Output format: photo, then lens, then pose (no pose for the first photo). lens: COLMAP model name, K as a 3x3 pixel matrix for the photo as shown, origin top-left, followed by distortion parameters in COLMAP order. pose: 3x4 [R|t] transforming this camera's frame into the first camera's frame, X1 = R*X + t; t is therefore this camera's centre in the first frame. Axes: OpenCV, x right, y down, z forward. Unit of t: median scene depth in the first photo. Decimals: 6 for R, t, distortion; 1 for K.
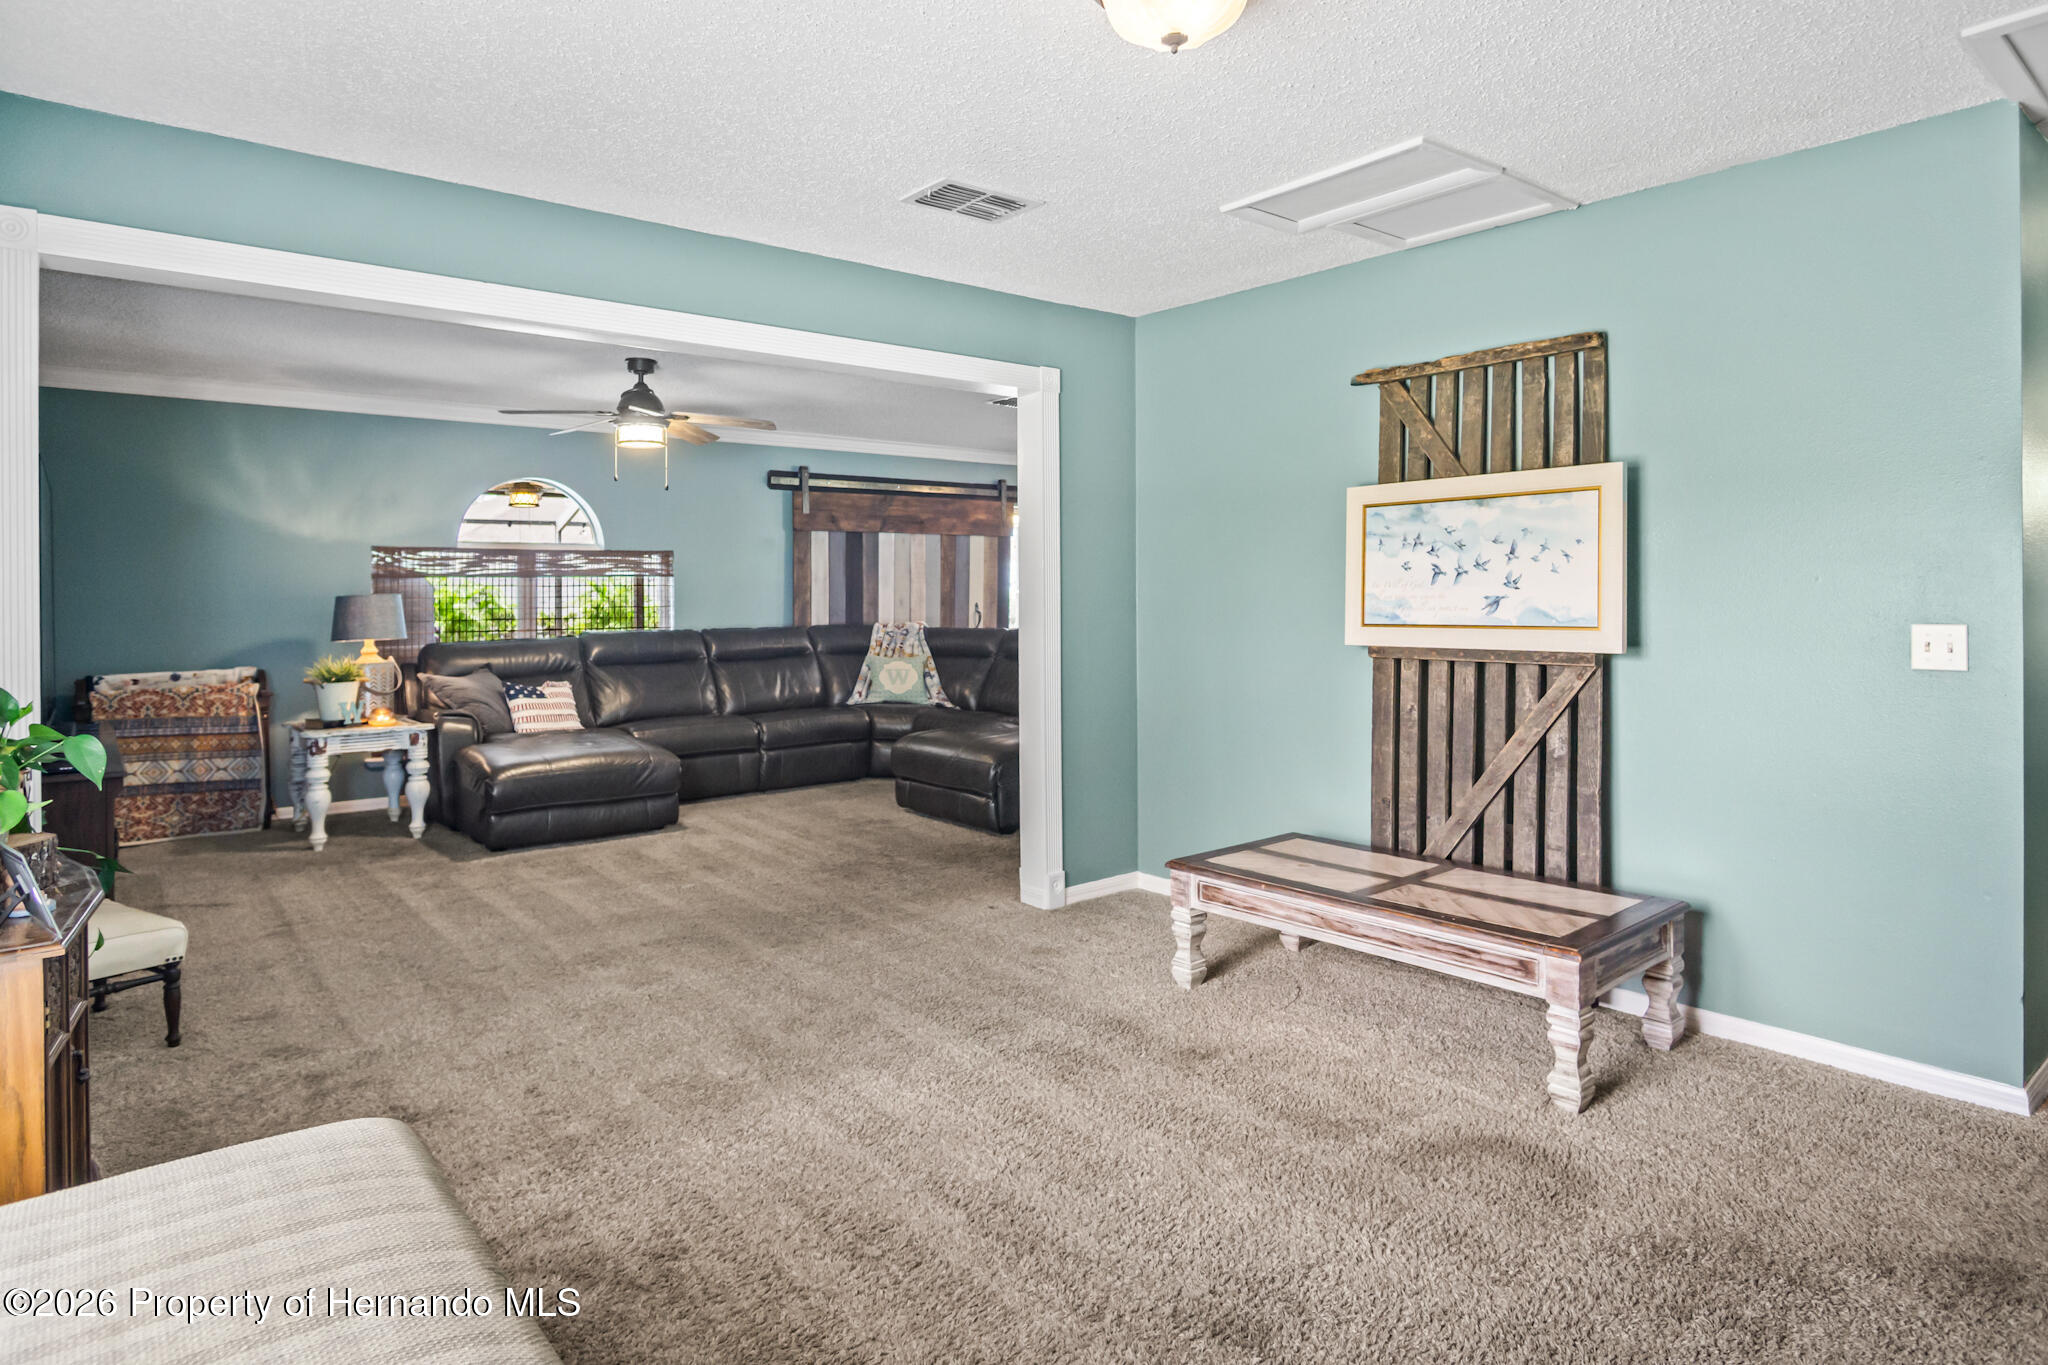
lens RADIAL K [[1163.0, 0, 1011.3], [0, 1163.0, 570.1], [0, 0, 1]] dist [-0.005487, -0.000345]
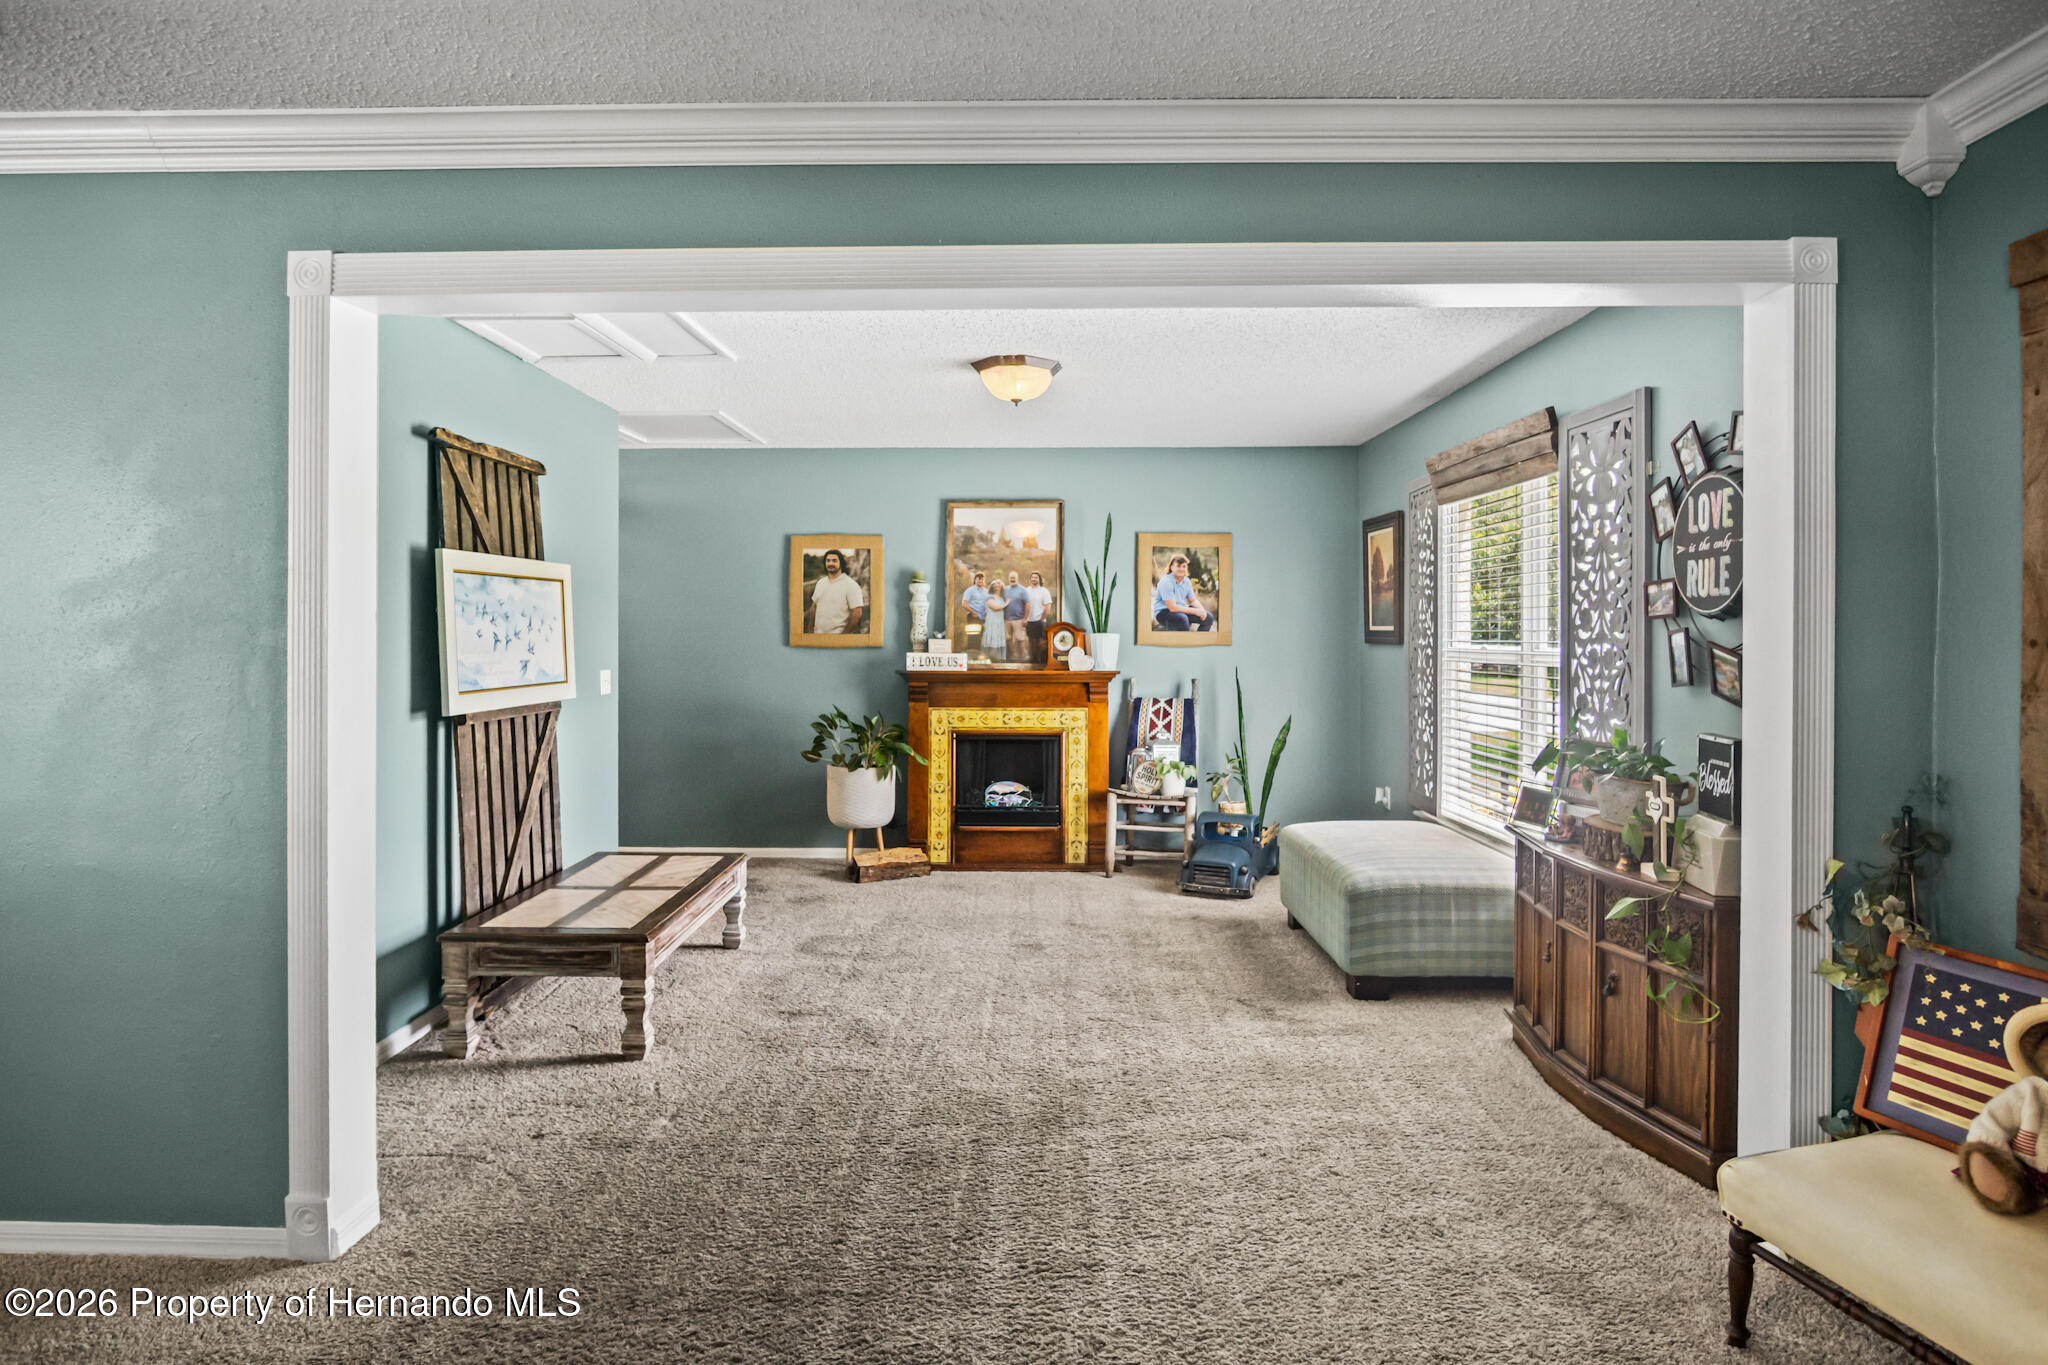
lens RADIAL K [[1149.0, 0, 1020.2], [0, 1149.0, 640.1], [0, 0, 1]] dist [0.000647, 0.000575]
pose [[-0.757823, -0.000125, 0.652460, -0.720488], [-0.011080, 0.999858, -0.012678, 0.010340], [-0.652366, -0.016836, -0.757717, 1.501453]]
